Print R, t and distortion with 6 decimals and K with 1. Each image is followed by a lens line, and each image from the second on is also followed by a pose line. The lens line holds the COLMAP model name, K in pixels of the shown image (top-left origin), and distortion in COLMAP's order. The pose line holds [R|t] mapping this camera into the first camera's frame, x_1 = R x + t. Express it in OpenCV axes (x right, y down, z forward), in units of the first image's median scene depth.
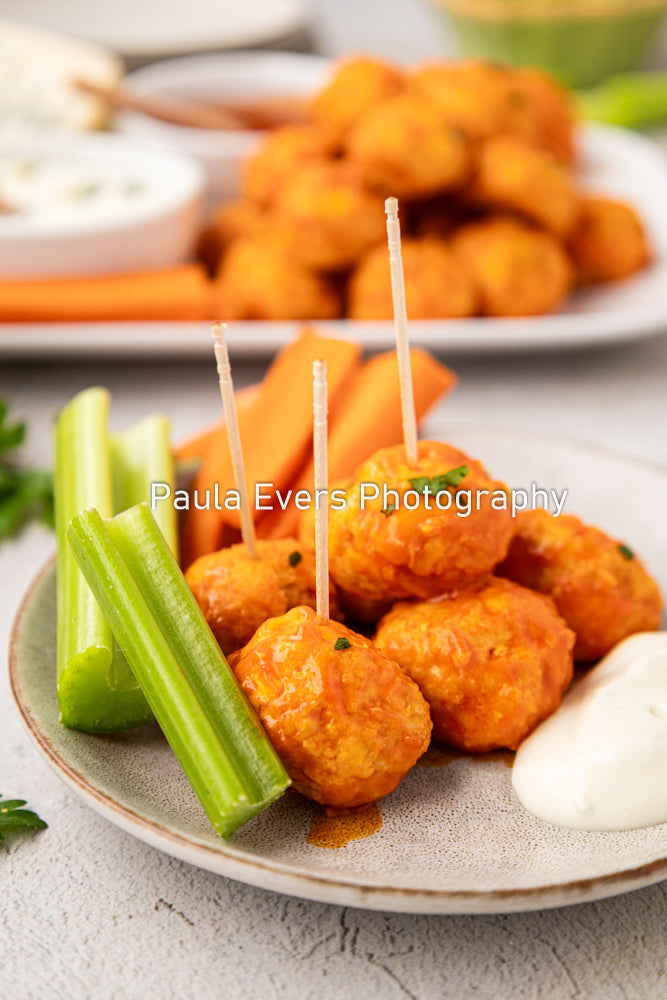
lens RADIAL K [[1267.2, 0, 333.5], [0, 1267.2, 500.0], [0, 0, 1]] dist [0.003871, 0.004074]
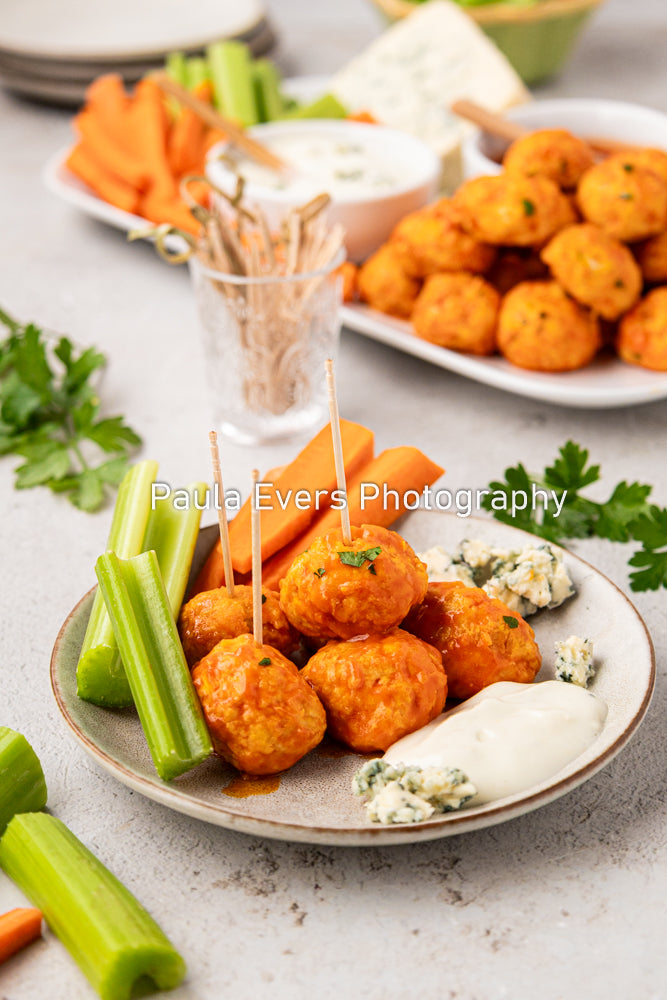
lens RADIAL K [[1462.2, 0, 333.5], [0, 1462.2, 500.0], [0, 0, 1]] dist [0.075890, -0.065469]
pose [[0.983538, 0.096690, -0.152655, 0.309823], [-0.099512, 0.994976, -0.010935, -0.058434], [0.150830, 0.025946, 0.988219, -0.628571]]
